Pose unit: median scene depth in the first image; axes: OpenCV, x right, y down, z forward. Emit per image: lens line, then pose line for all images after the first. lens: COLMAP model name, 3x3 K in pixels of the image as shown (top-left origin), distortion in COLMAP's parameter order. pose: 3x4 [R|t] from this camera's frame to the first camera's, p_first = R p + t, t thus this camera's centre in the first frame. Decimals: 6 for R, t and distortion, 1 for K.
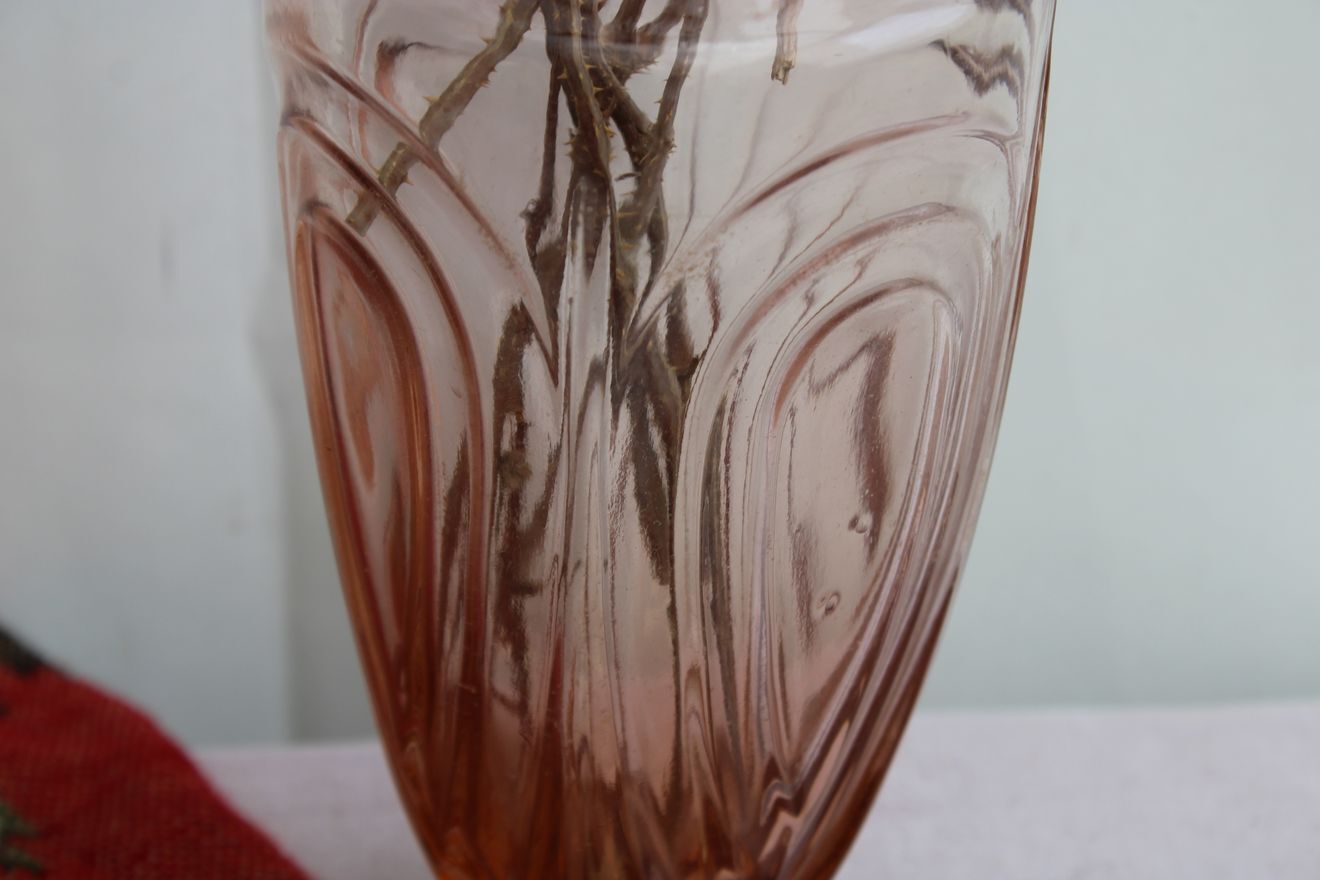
lens RADIAL K [[3051.7, 0, 660.0], [0, 3051.7, 440.0], [0, 0, 1]] dist [0.090299, 0.121304]
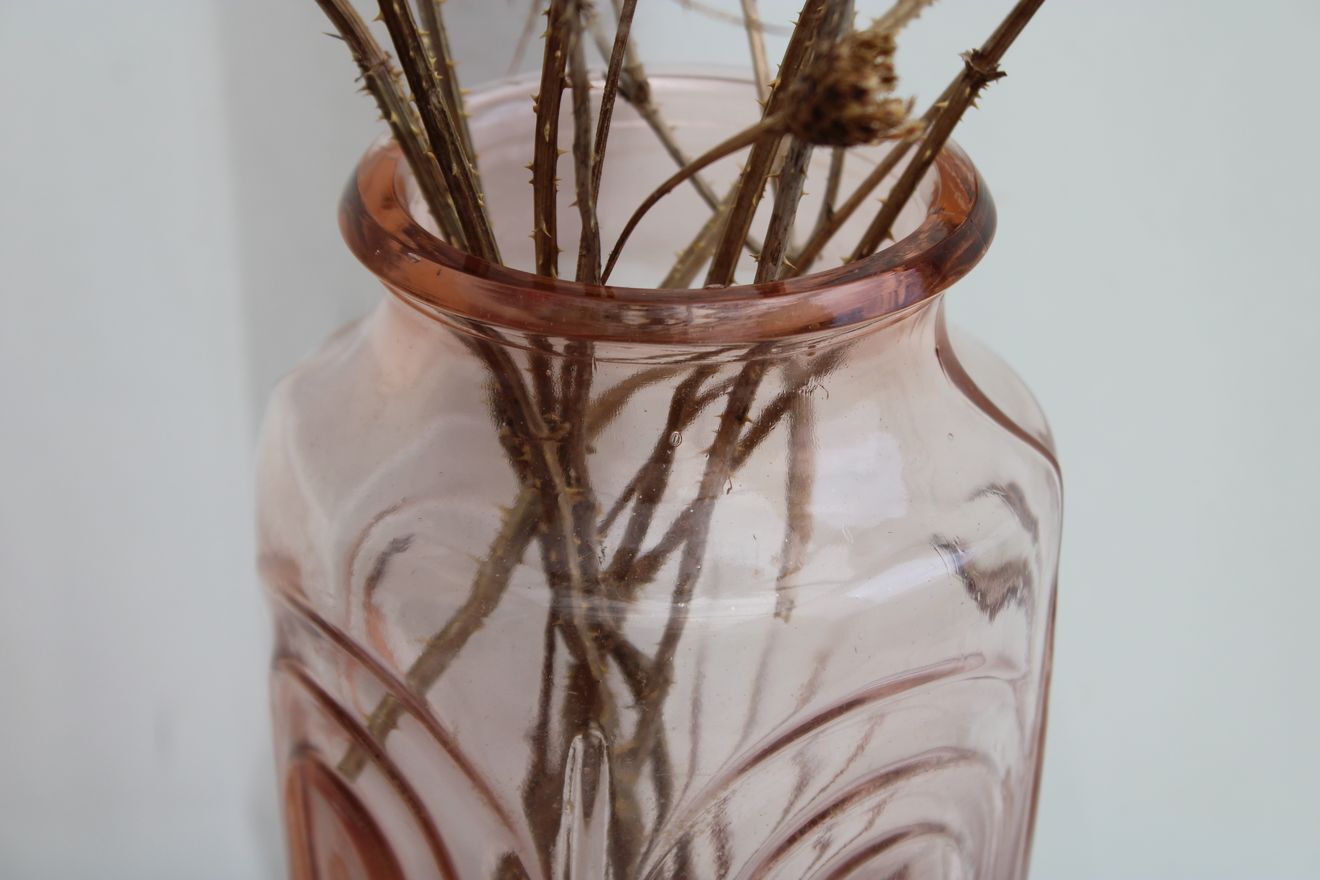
lens RADIAL K [[3051.7, 0, 660.0], [0, 3051.7, 440.0], [0, 0, 1]] dist [0.090299, 0.121304]
pose [[0.999932, -0.011011, -0.003963, 0.004886], [0.010522, 0.994150, -0.107497, -0.068271], [0.005123, 0.107448, 0.994198, 0.021253]]
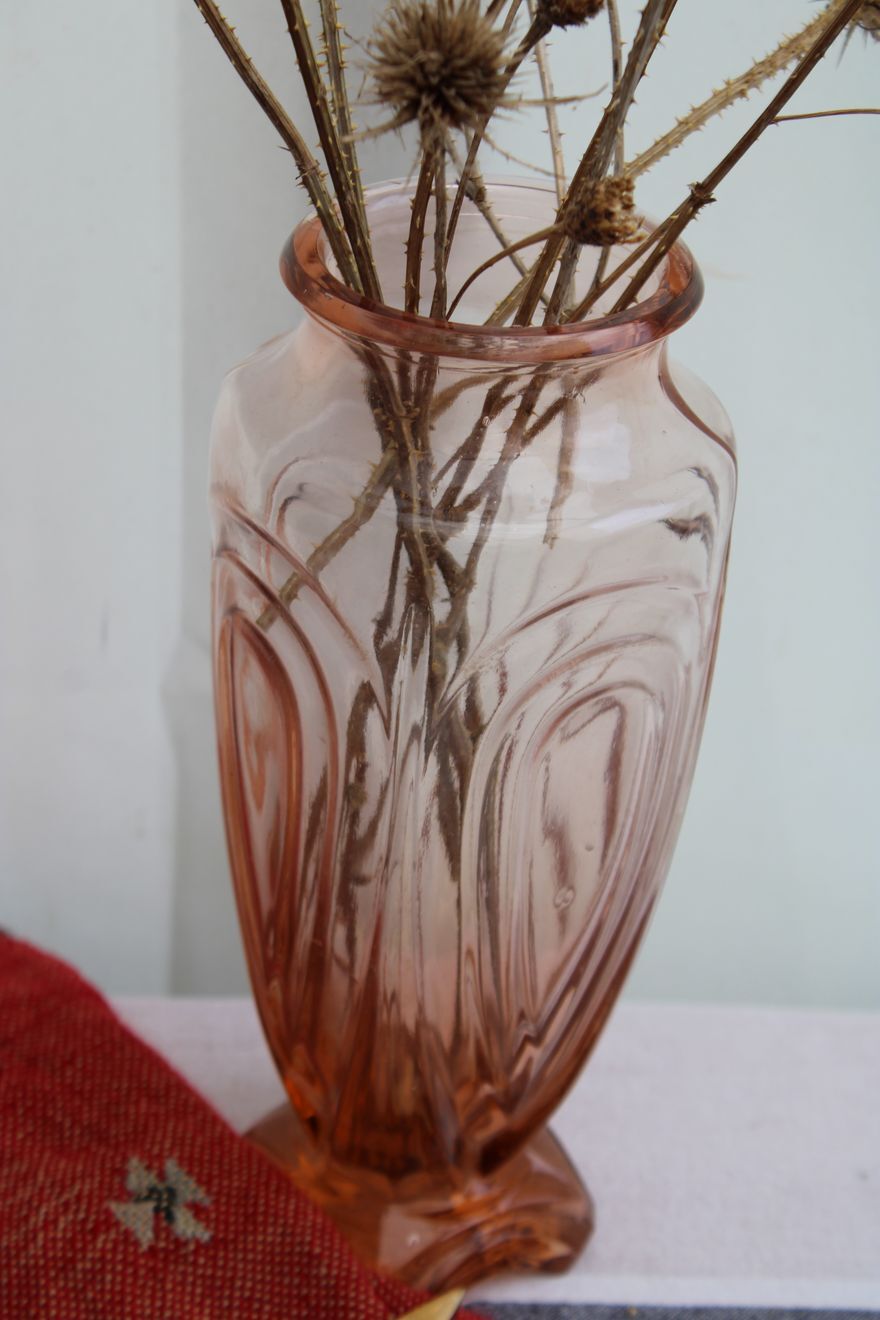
lens RADIAL K [[3051.7, 0, 378.1], [0, 3051.7, 659.4], [0, 0, 1]] dist [0.090299, 0.121304]
pose [[0.997801, 0.054712, -0.037422, 0.014816], [-0.056421, 0.997335, -0.046262, 0.012832], [0.034791, 0.048271, 0.998228, -0.494117]]
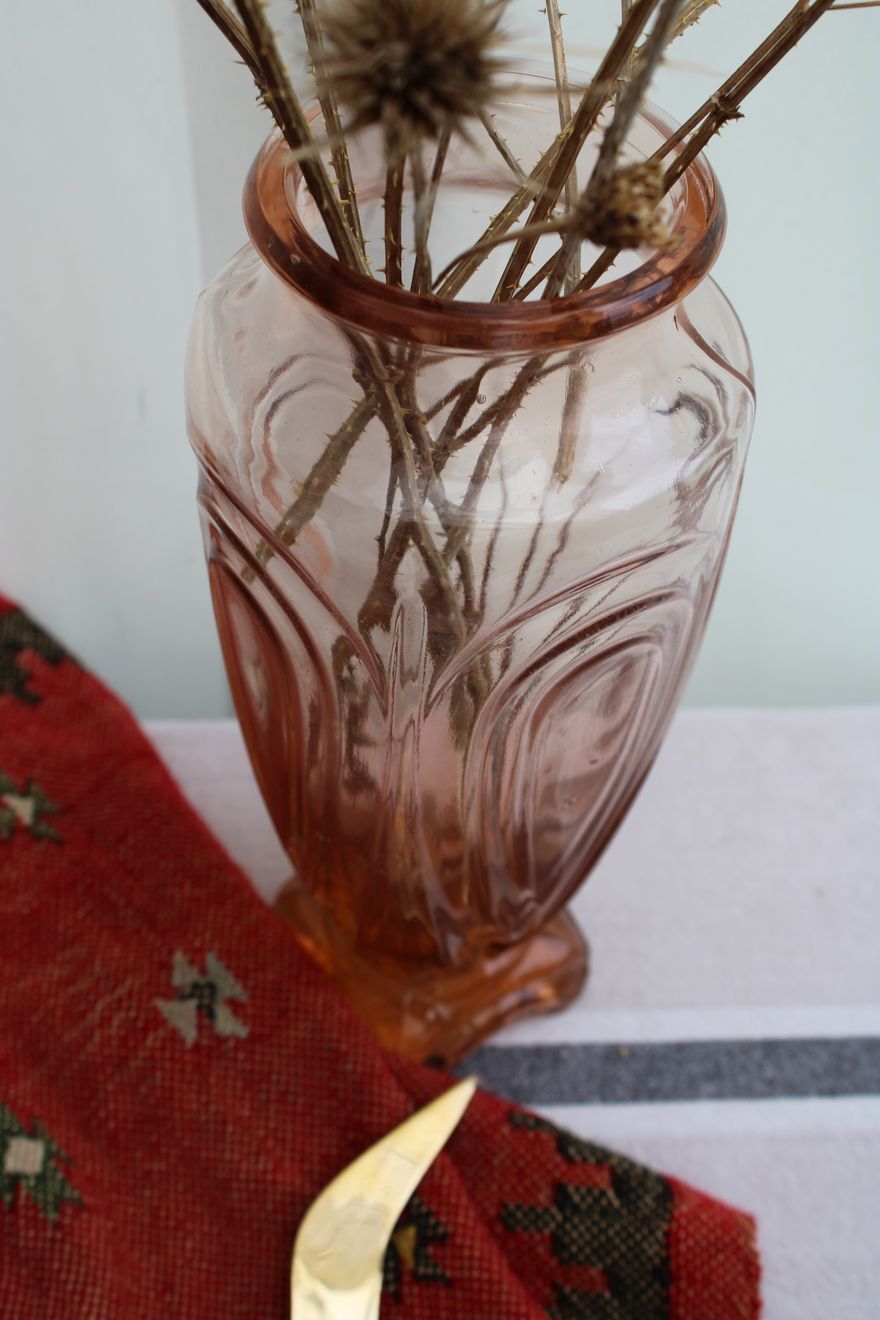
lens RADIAL K [[1848.2, 0, 410.3], [0, 1848.2, 660.7], [0, 0, 1]] dist [-0.049052, -0.015207]
pose [[0.998756, 0.037049, -0.033384, 0.005927], [-0.027283, 0.966264, 0.256104, -0.250843], [0.041746, -0.254875, 0.966073, 0.156097]]
